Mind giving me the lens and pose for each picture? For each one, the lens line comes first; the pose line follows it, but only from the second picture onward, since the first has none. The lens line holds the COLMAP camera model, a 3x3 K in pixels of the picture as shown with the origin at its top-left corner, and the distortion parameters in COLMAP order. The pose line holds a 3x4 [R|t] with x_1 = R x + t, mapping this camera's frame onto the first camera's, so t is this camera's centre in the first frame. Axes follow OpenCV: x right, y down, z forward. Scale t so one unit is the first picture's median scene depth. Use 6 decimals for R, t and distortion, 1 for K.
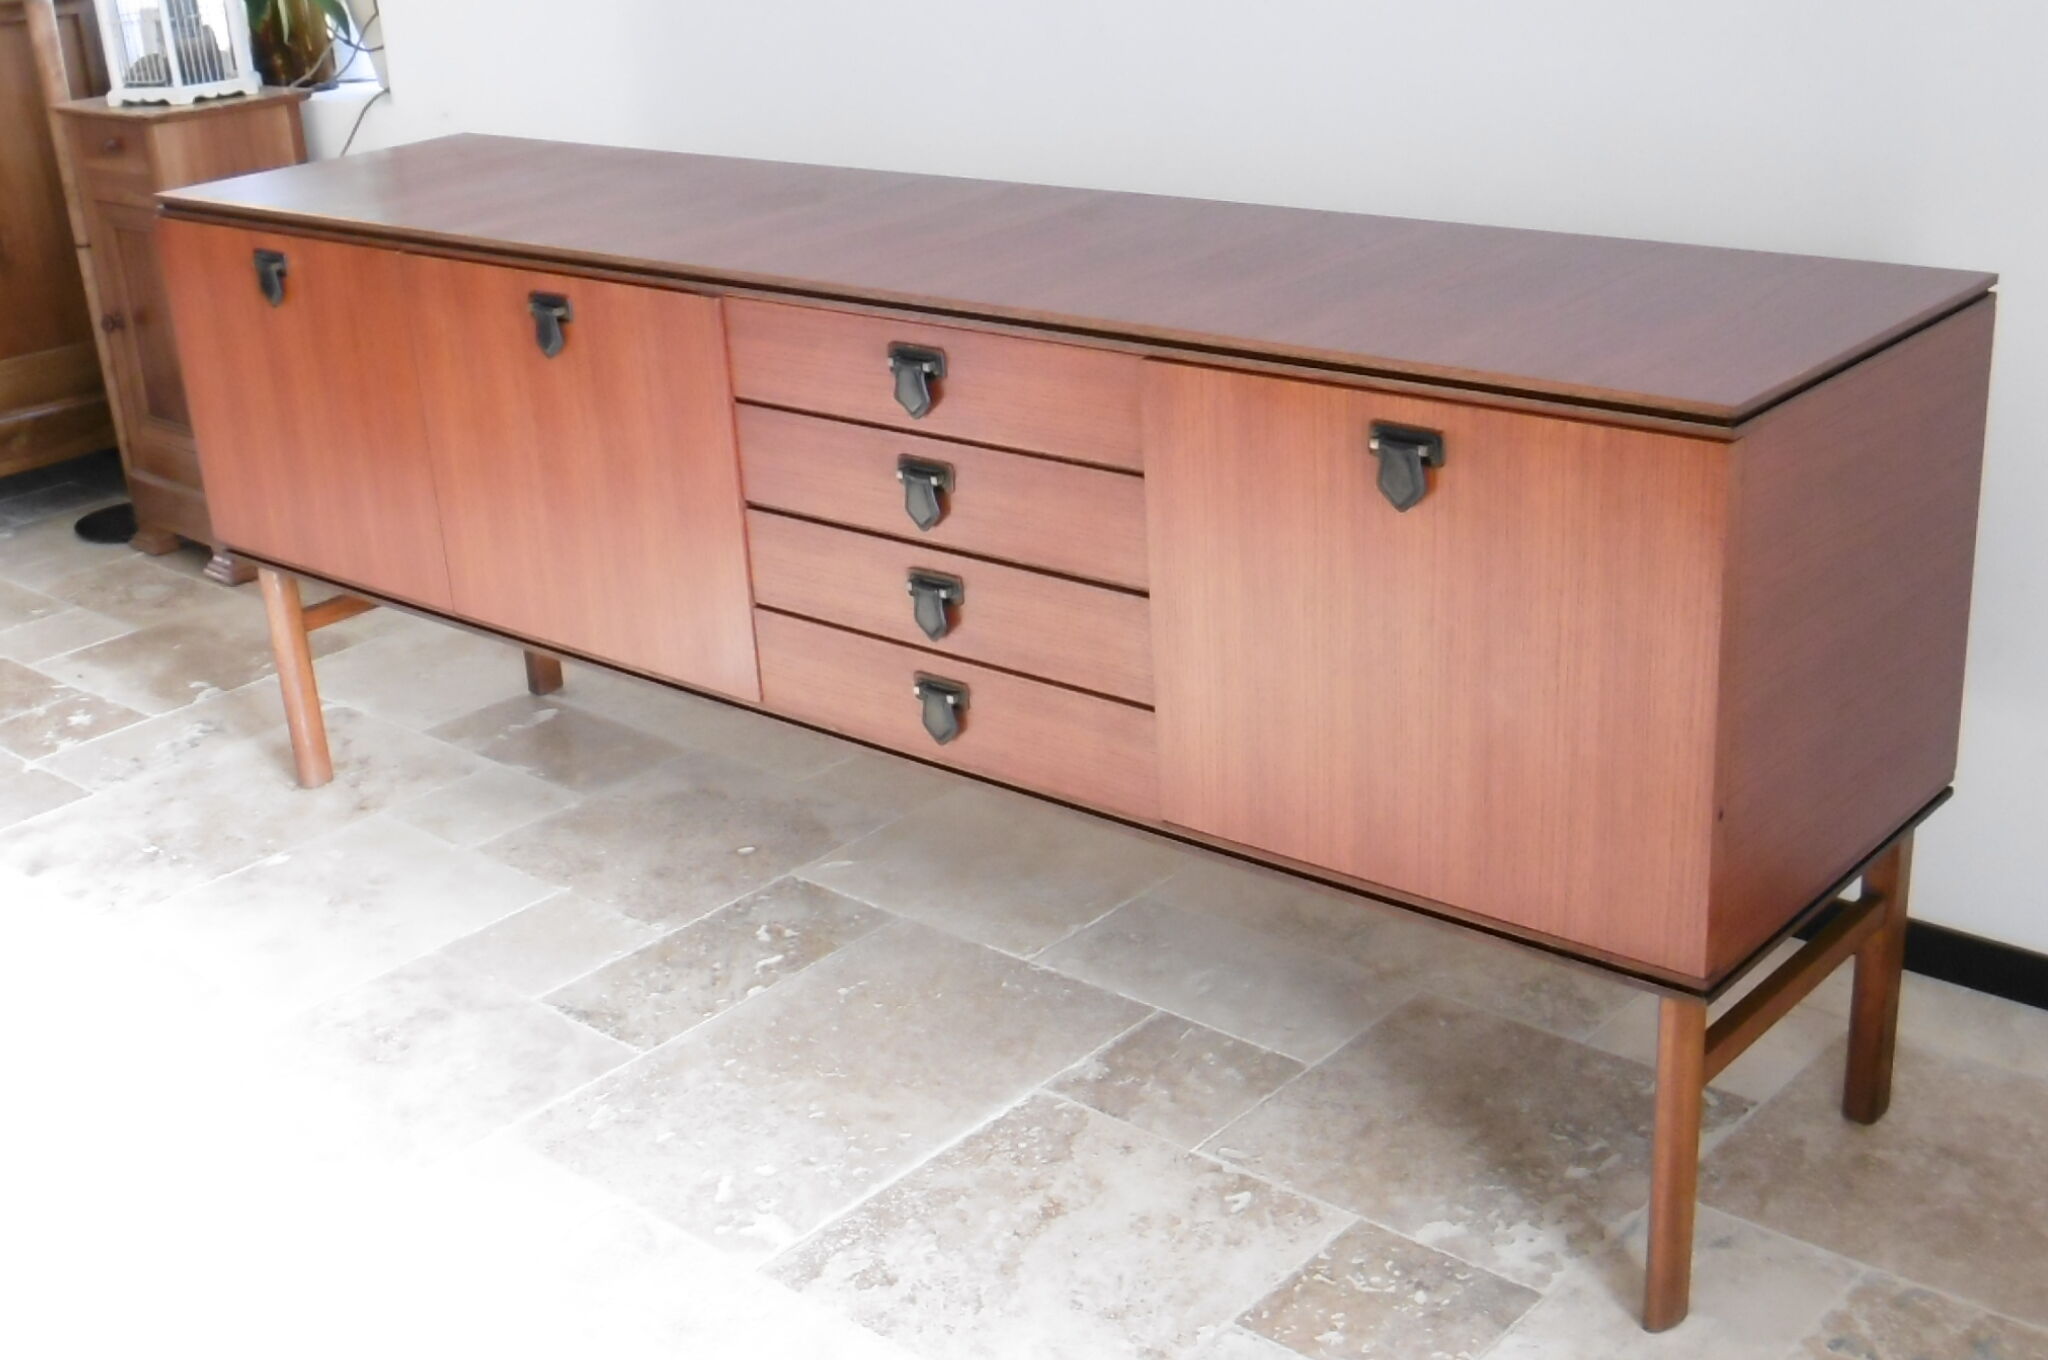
lens RADIAL K [[2242.2, 0, 1118.9], [0, 2242.2, 692.0], [0, 0, 1]] dist [0.014049, 0.000000]
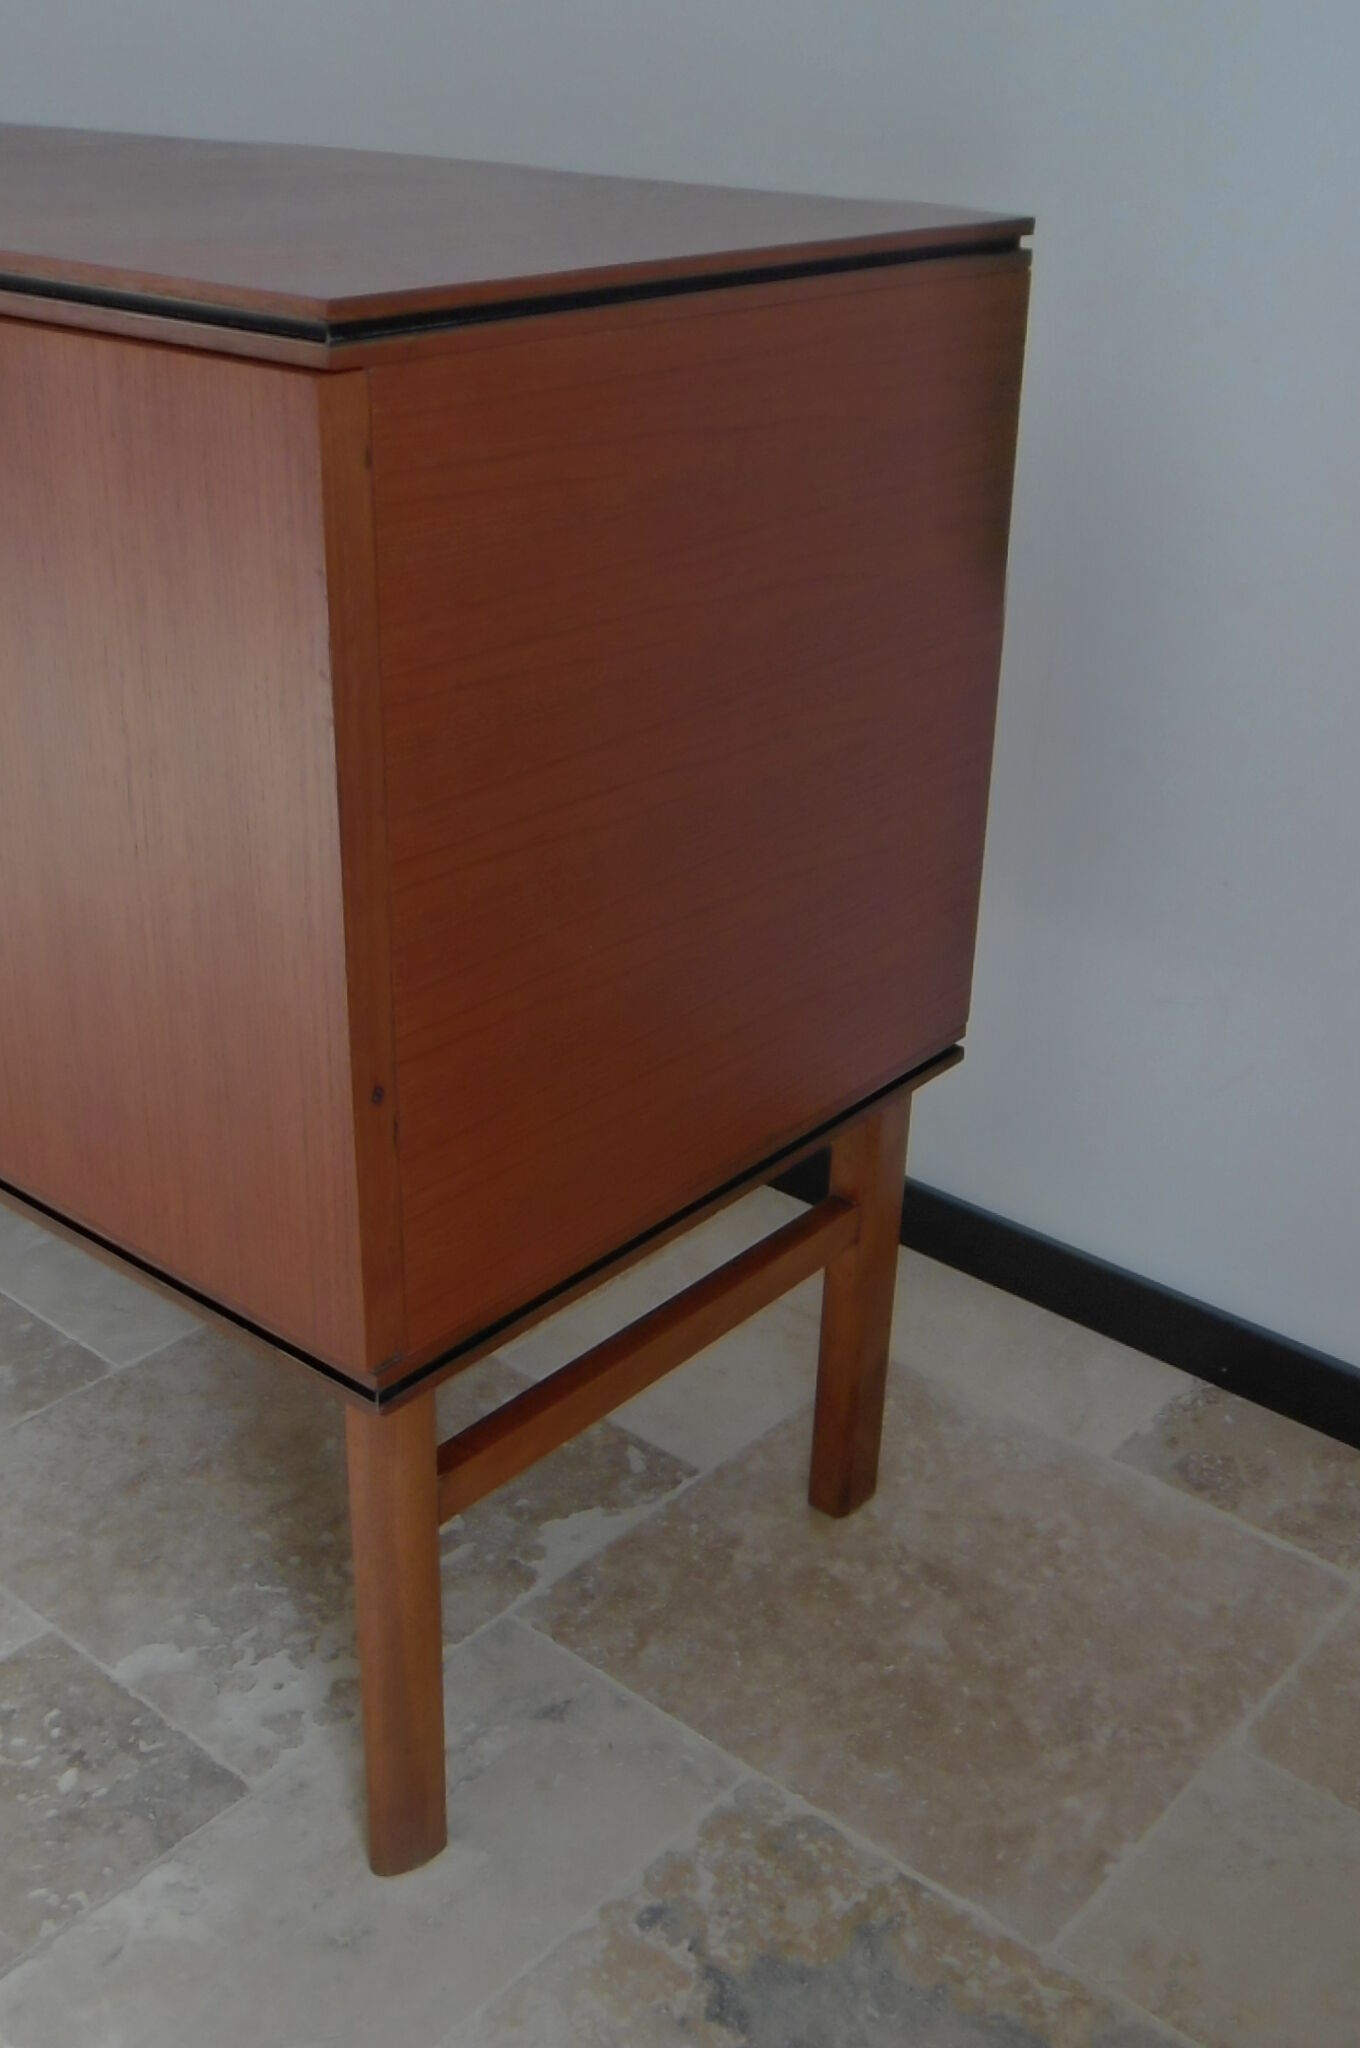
lens RADIAL K [[2100.5, 0, 626.8], [0, 2100.5, 983.6], [0, 0, 1]] dist [-0.045324, 0.000000]
pose [[0.998451, 0.053758, 0.014318, 0.253850], [-0.054647, 0.995950, 0.071397, -0.012479], [-0.010422, -0.072069, 0.997345, 0.378551]]
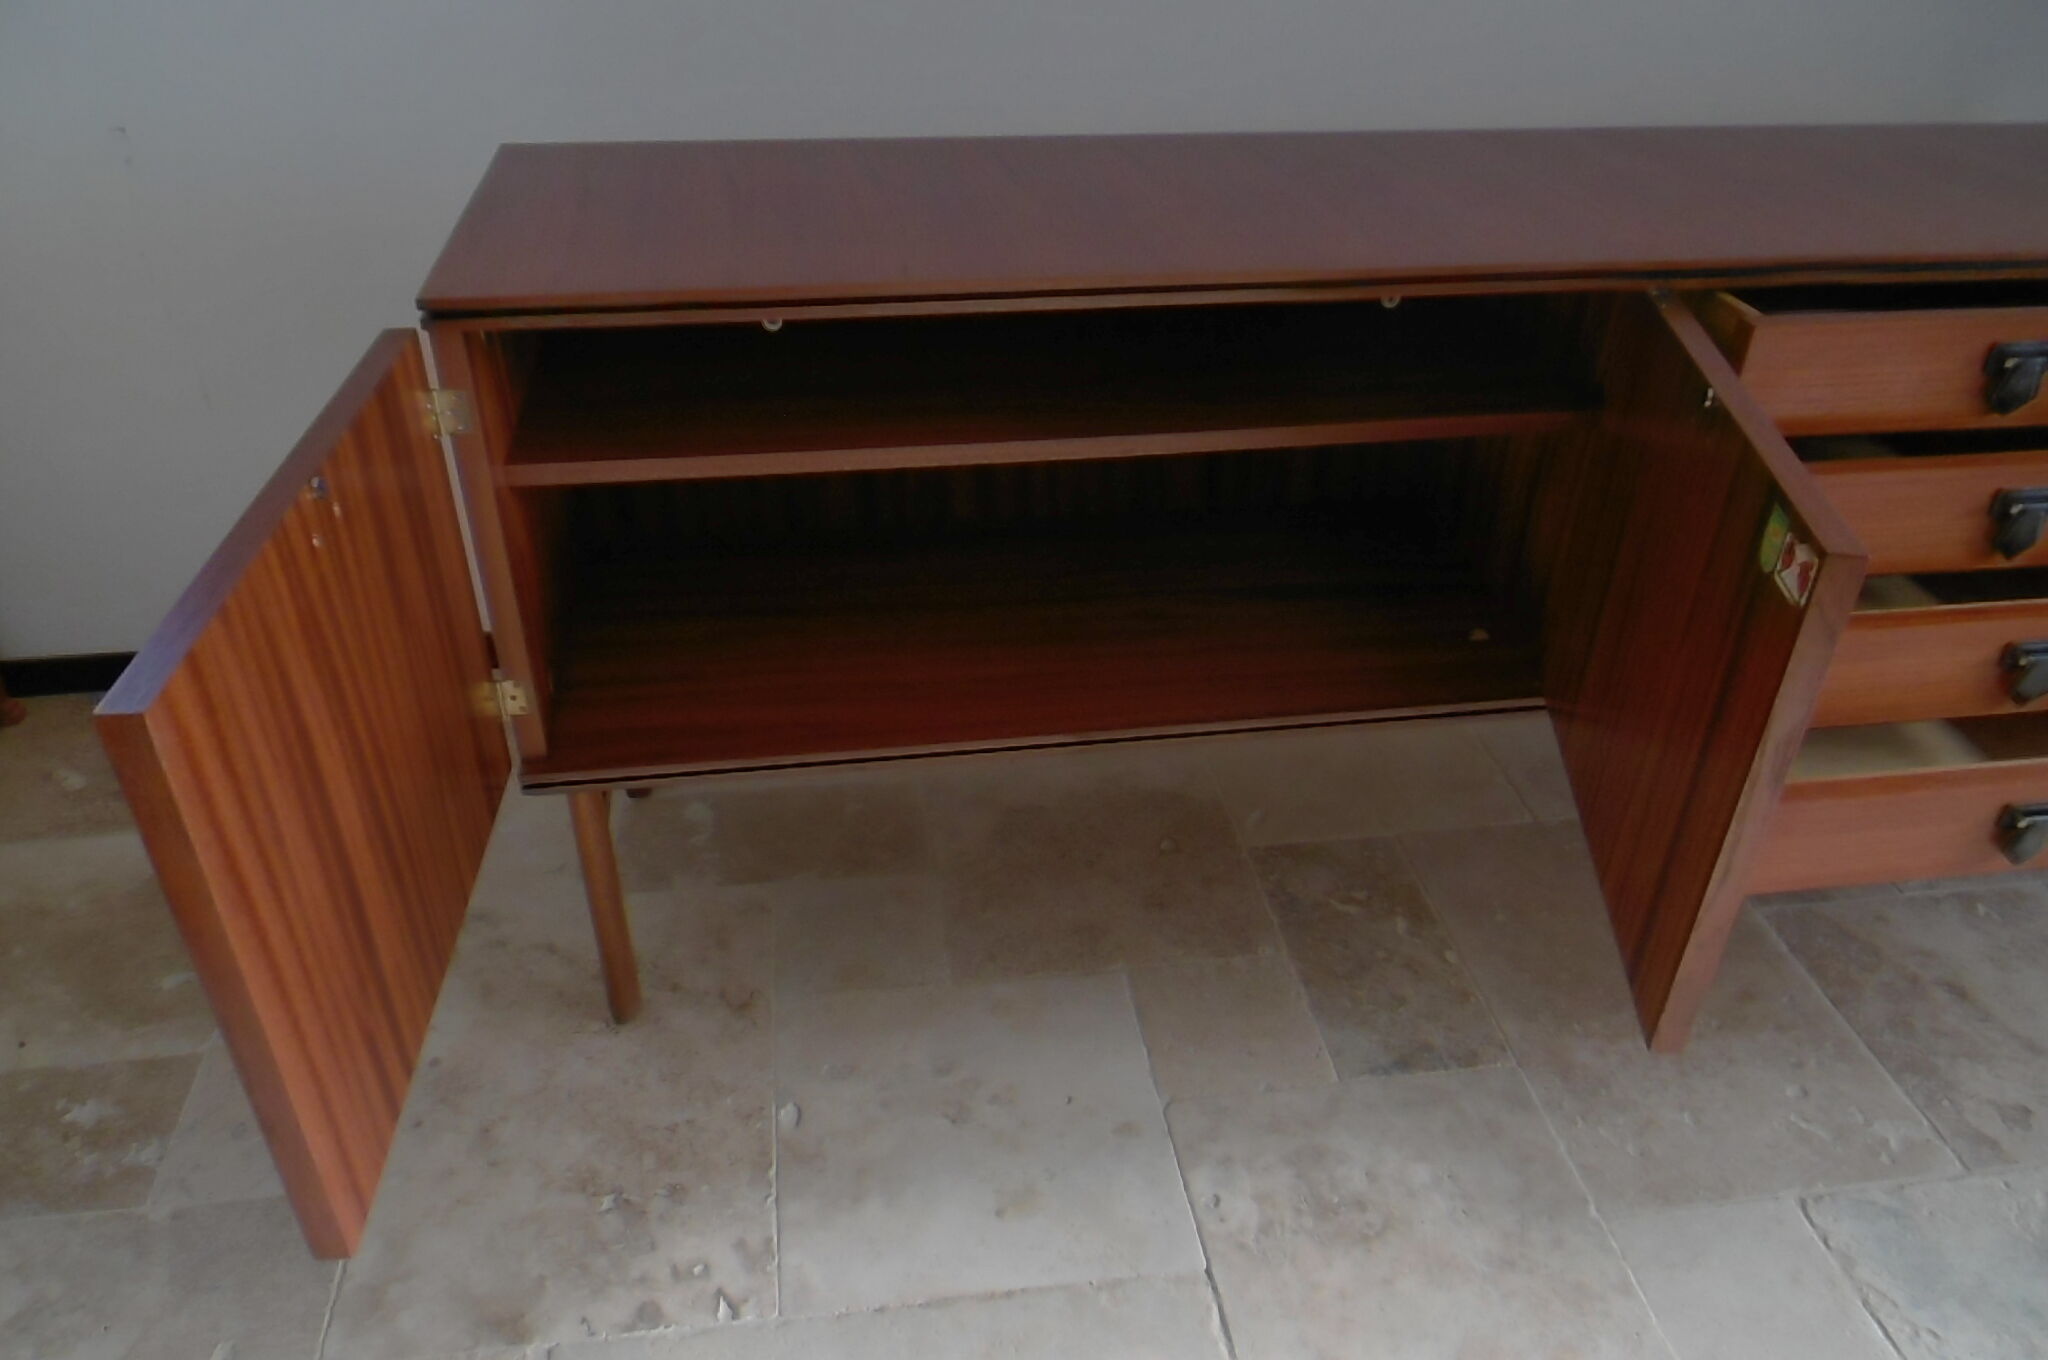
lens RADIAL K [[1487.3, 0, 1053.0], [0, 1487.3, 676.4], [0, 0, 1]] dist [-0.003403, -0.006560]
pose [[0.659858, -0.365480, 0.656515, -0.810516], [0.223560, 0.929659, 0.292840, -0.270645], [-0.717362, -0.046462, 0.695150, 0.786247]]
